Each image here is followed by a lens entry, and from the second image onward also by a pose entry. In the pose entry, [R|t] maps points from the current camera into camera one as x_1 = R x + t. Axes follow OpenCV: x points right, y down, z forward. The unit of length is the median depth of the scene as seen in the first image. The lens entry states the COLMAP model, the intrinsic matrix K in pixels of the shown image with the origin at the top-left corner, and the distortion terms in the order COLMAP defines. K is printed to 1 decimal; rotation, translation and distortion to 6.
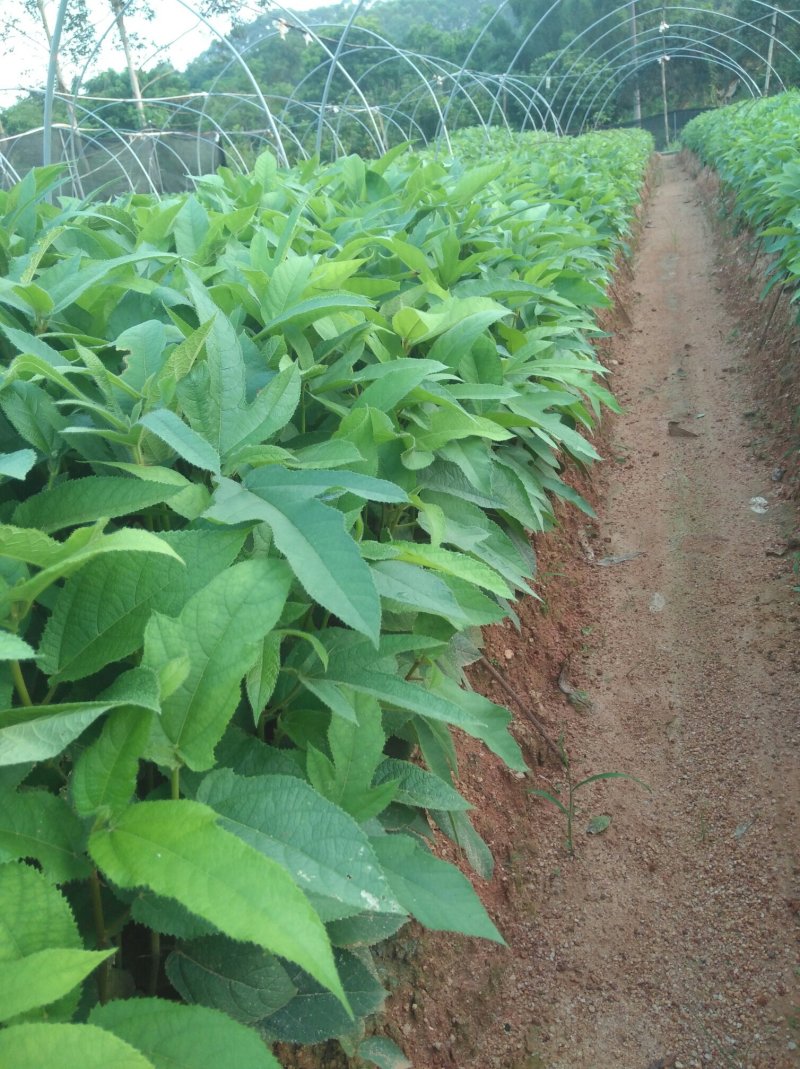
lens RADIAL K [[801.5, 0, 403.7], [0, 801.5, 530.1], [0, 0, 1]] dist [0.023163, 0.003348]
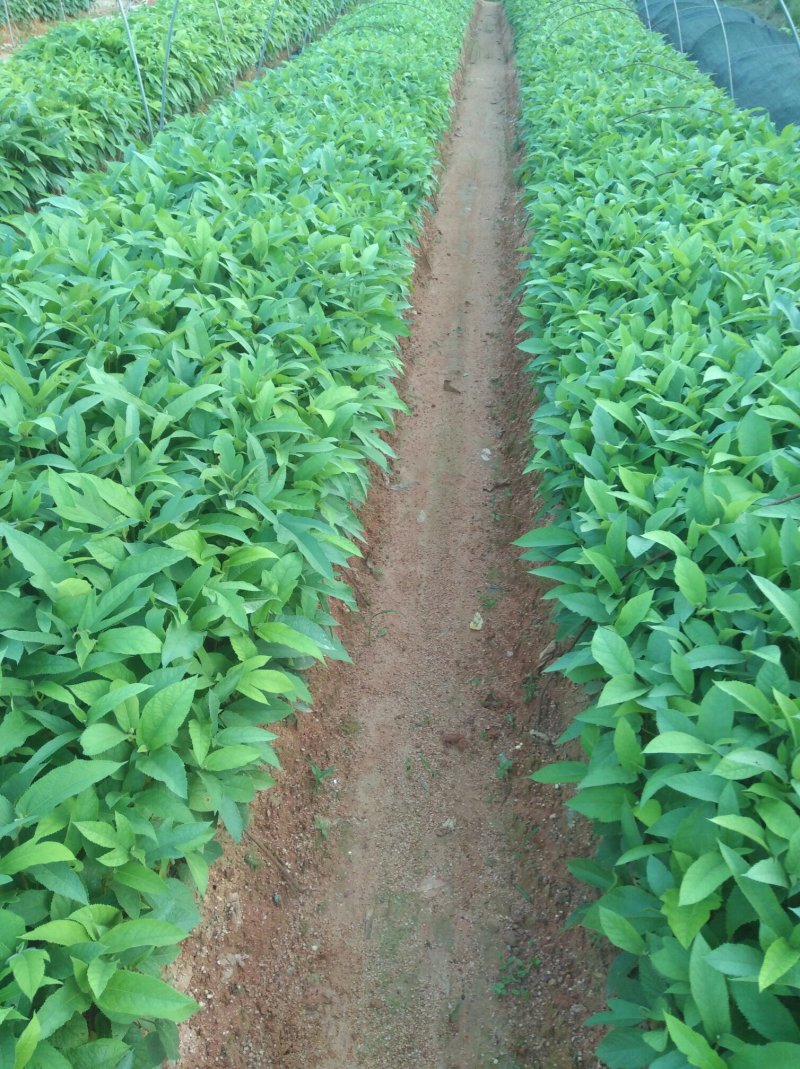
lens RADIAL K [[801.5, 0, 399.9], [0, 801.5, 536.8], [0, 0, 1]] dist [0.023163, 0.003348]
pose [[0.966840, 0.026224, 0.254032, -0.215232], [-0.081075, 0.974775, 0.207943, -0.272451], [-0.242171, -0.221644, 0.944578, -0.802410]]
